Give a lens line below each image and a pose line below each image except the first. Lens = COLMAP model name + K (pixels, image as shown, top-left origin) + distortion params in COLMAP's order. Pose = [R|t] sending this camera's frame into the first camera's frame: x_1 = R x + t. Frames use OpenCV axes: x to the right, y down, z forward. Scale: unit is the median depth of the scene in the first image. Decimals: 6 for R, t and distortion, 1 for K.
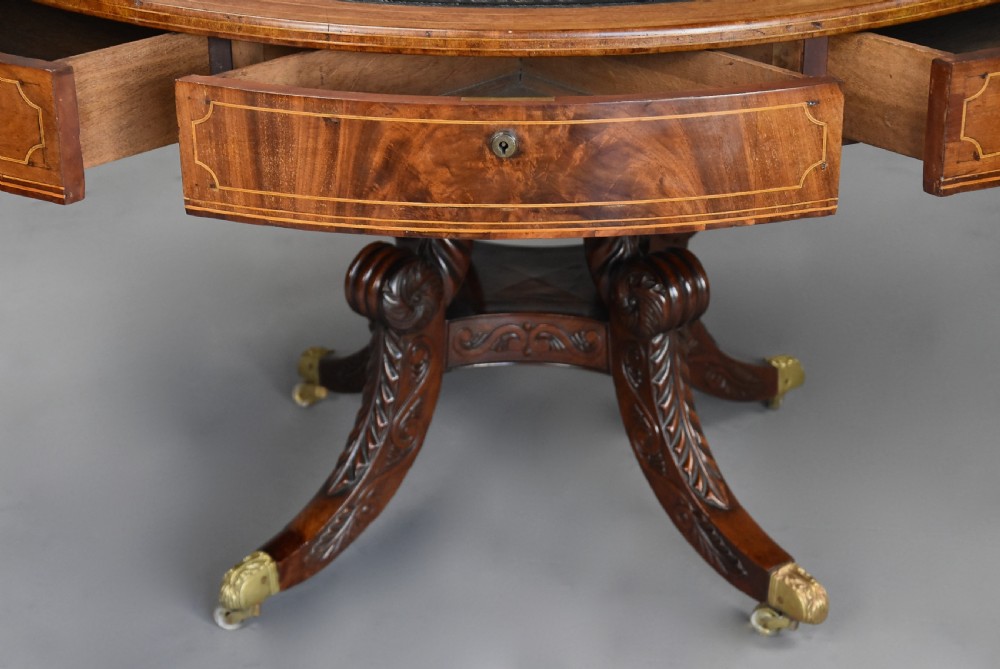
lens RADIAL K [[2889.5, 0, 489.6], [0, 2889.5, 363.1], [0, 0, 1]] dist [0.651991, 1.574779]
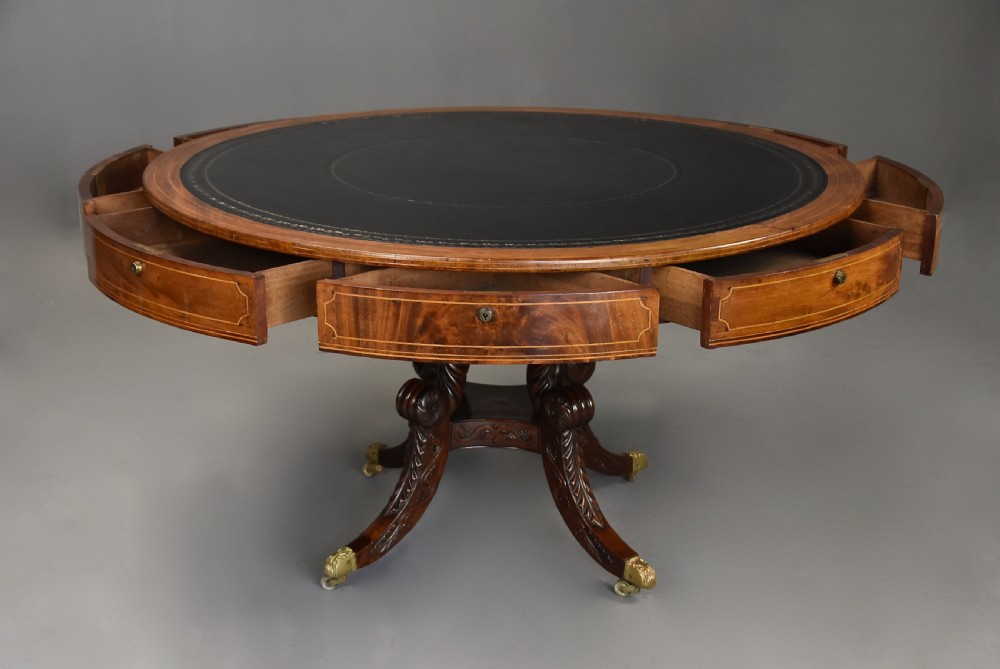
lens RADIAL K [[1871.0, 0, 500.0], [0, 1871.0, 334.5], [0, 0, 1]] dist [0.211130, 0.169791]
pose [[0.999723, 0.016917, 0.016359, -0.005277], [-0.015255, 0.995181, -0.096858, 0.055639], [-0.017918, 0.096582, 0.995164, -0.230530]]
